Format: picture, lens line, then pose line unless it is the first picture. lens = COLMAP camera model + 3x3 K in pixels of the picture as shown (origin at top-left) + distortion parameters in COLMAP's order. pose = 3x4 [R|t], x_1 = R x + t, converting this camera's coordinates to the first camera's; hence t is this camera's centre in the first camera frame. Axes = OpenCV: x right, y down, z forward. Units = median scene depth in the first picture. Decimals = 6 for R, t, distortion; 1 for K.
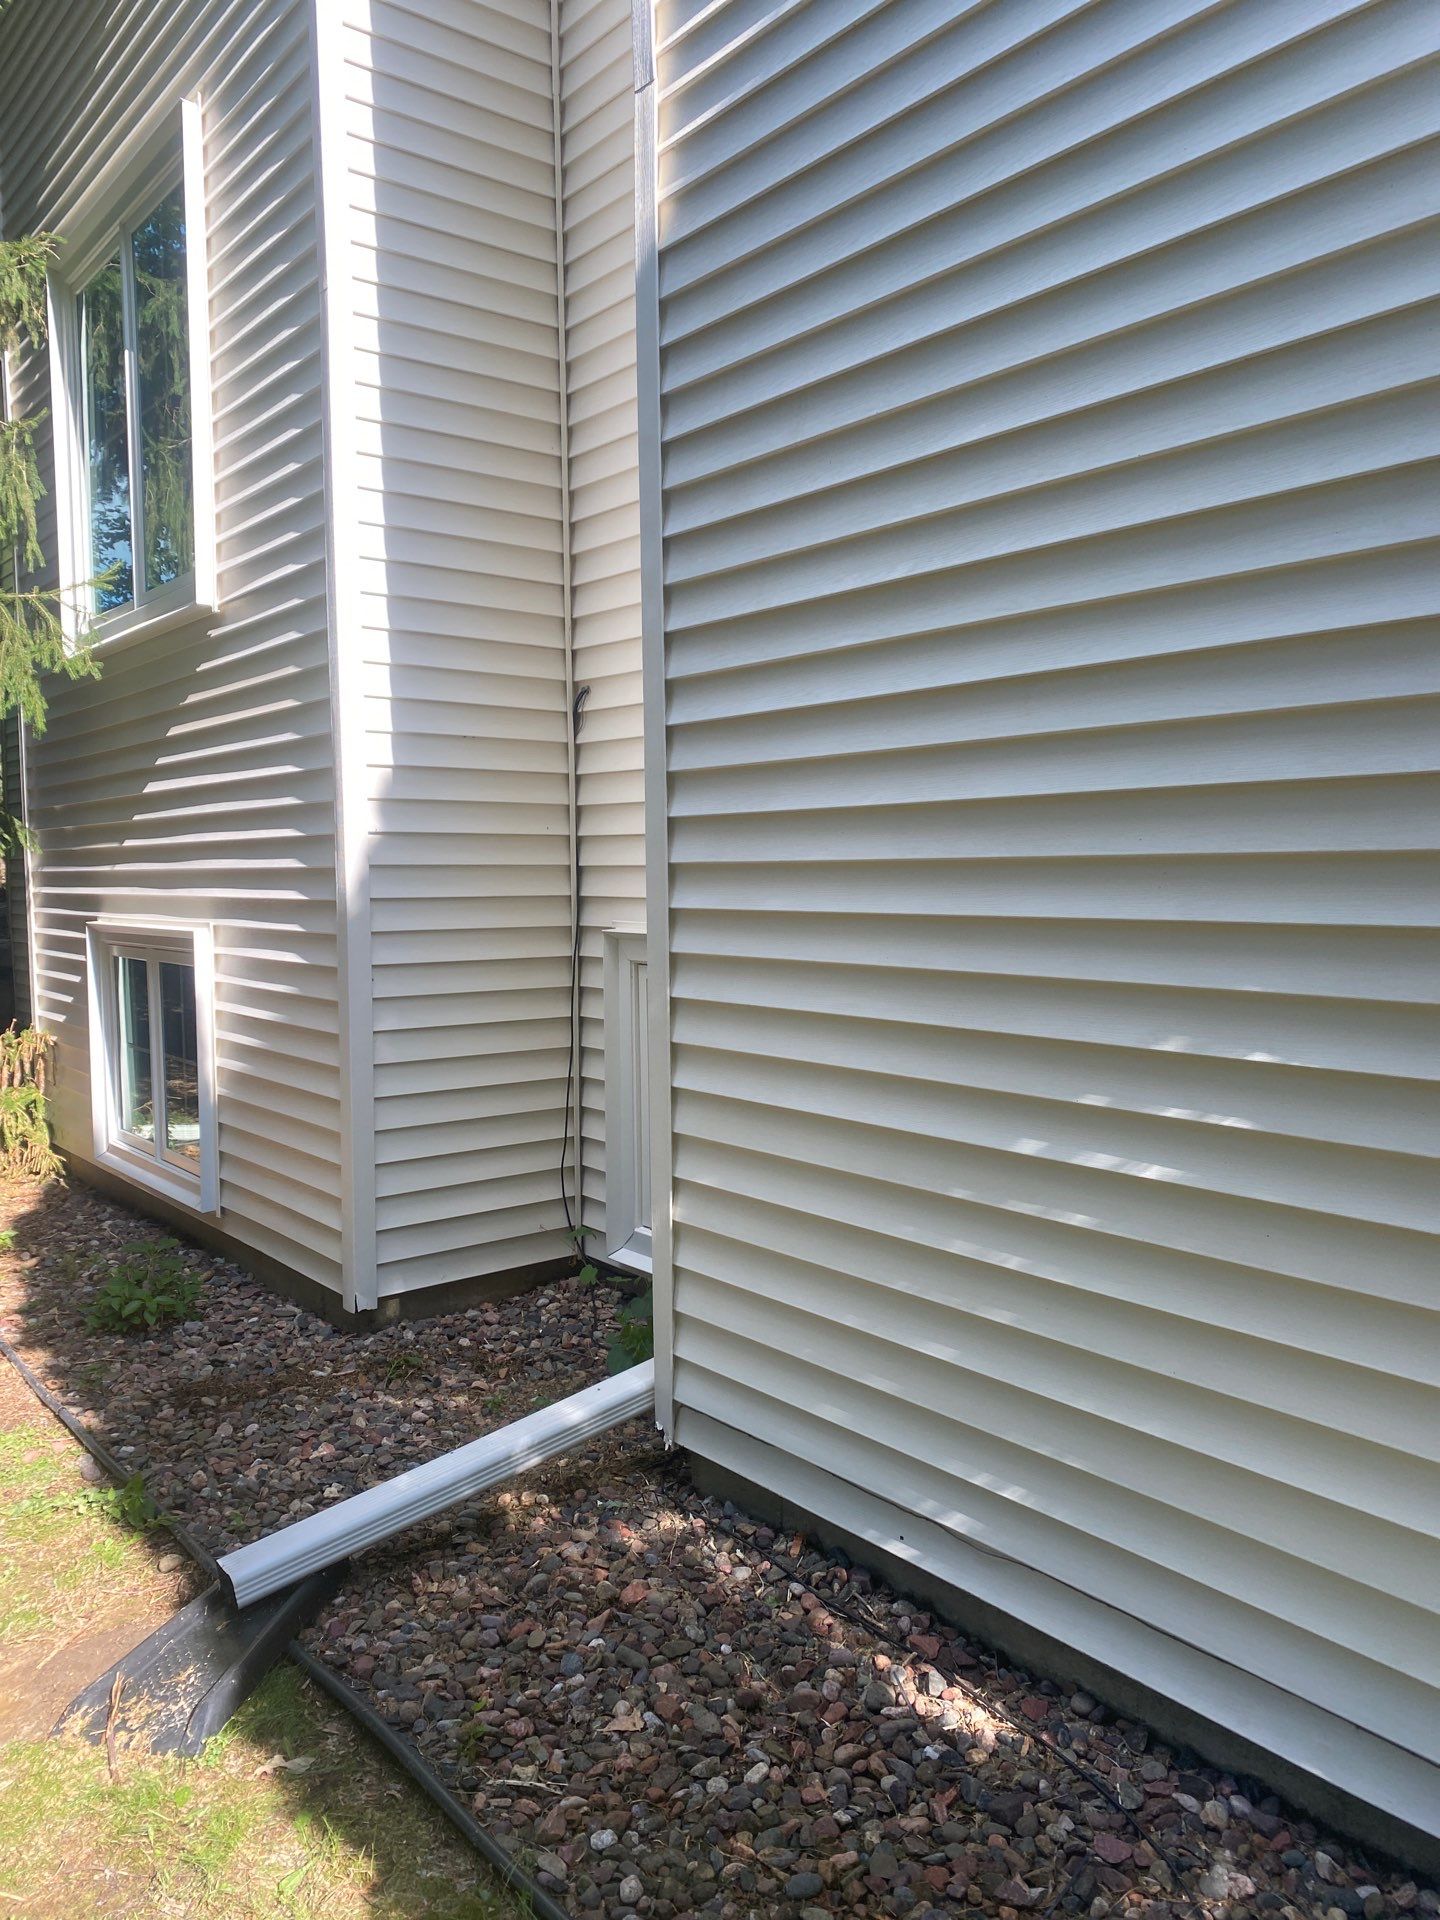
lens RADIAL K [[1495.8, 0, 683.7], [0, 1495.8, 902.7], [0, 0, 1]] dist [0.043021, -0.047550]
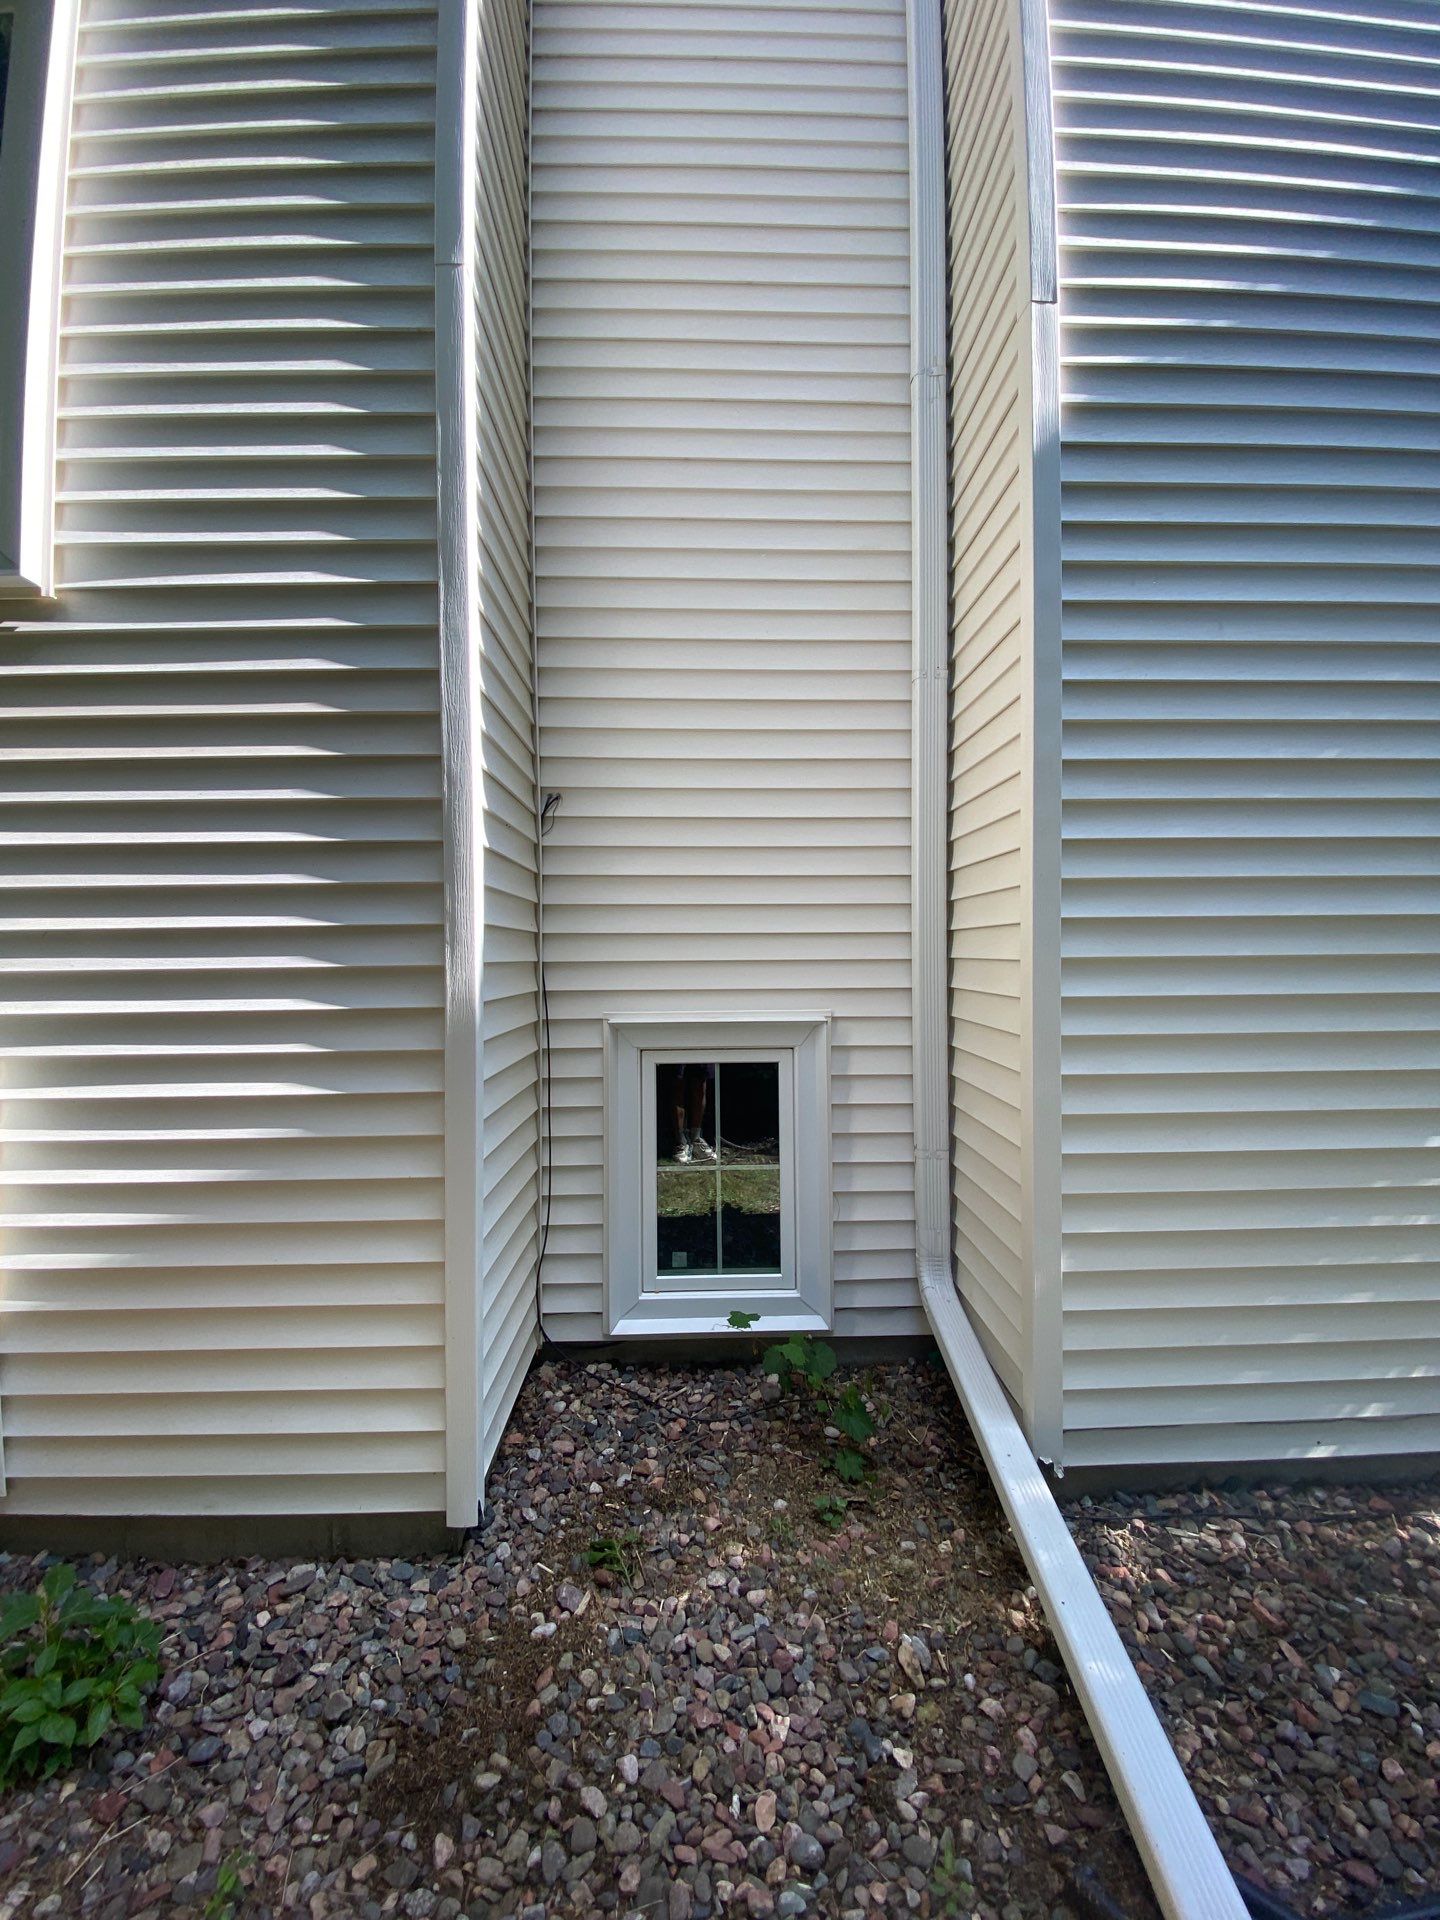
lens RADIAL K [[789.0, 0, 731.1], [0, 789.0, 935.9], [0, 0, 1]] dist [-0.004512, -0.009119]
pose [[0.582067, 0.023208, 0.812809, -0.659114], [0.025685, 0.998569, -0.046905, -0.021092], [-0.812735, 0.048179, 0.580638, 0.863777]]
